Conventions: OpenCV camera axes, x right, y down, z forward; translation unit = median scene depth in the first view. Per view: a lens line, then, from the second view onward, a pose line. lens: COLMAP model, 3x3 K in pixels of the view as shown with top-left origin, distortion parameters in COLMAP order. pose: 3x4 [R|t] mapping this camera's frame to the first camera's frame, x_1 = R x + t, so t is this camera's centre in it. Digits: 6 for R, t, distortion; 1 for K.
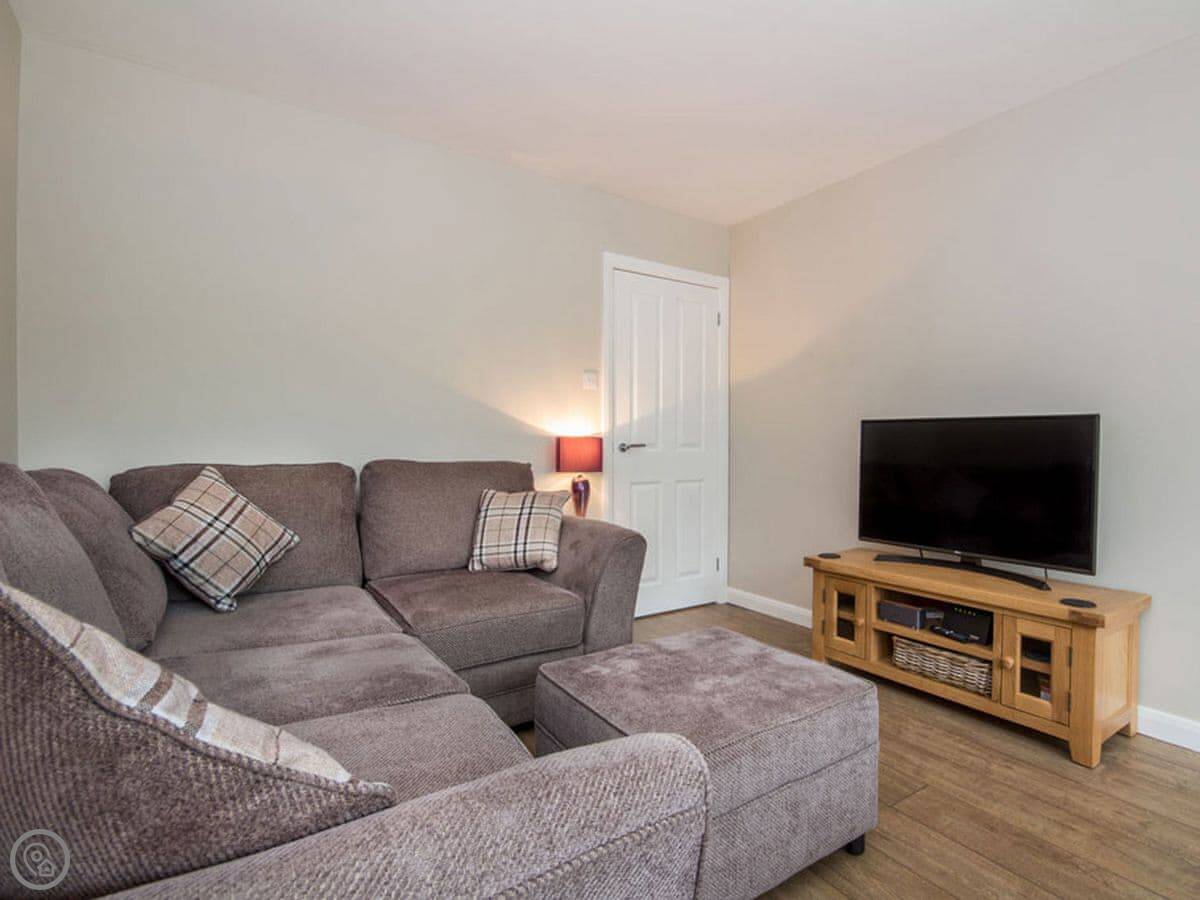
lens RADIAL K [[605.0, 0, 663.8], [0, 605.0, 453.3], [0, 0, 1]] dist [0.004633, 0.000775]
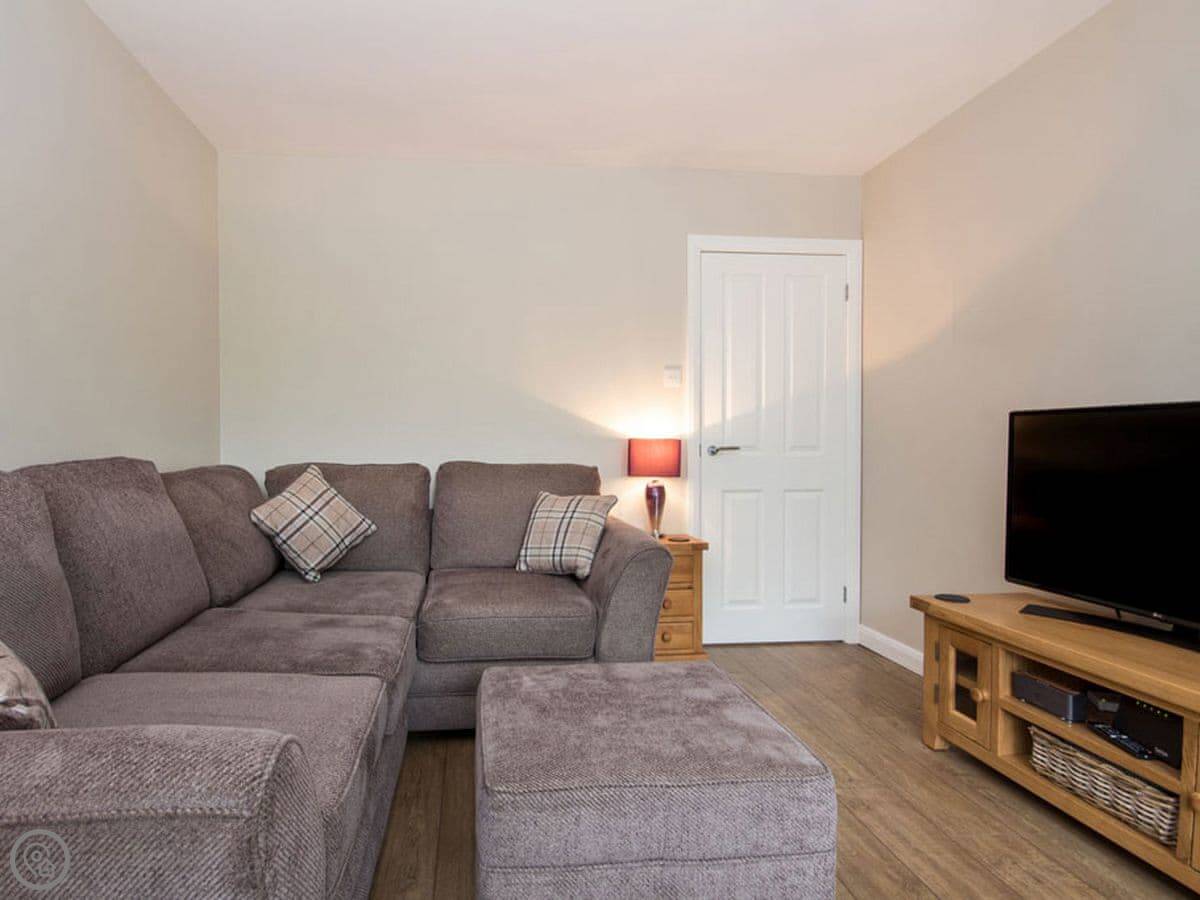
lens RADIAL K [[631.7, 0, 524.4], [0, 631.7, 451.4], [0, 0, 1]] dist [0.000971, -0.002445]
pose [[0.858431, 0.001655, -0.512927, 0.248654], [-0.005977, 0.999959, -0.006776, -0.000353], [0.512895, 0.008882, 0.858406, 0.086157]]
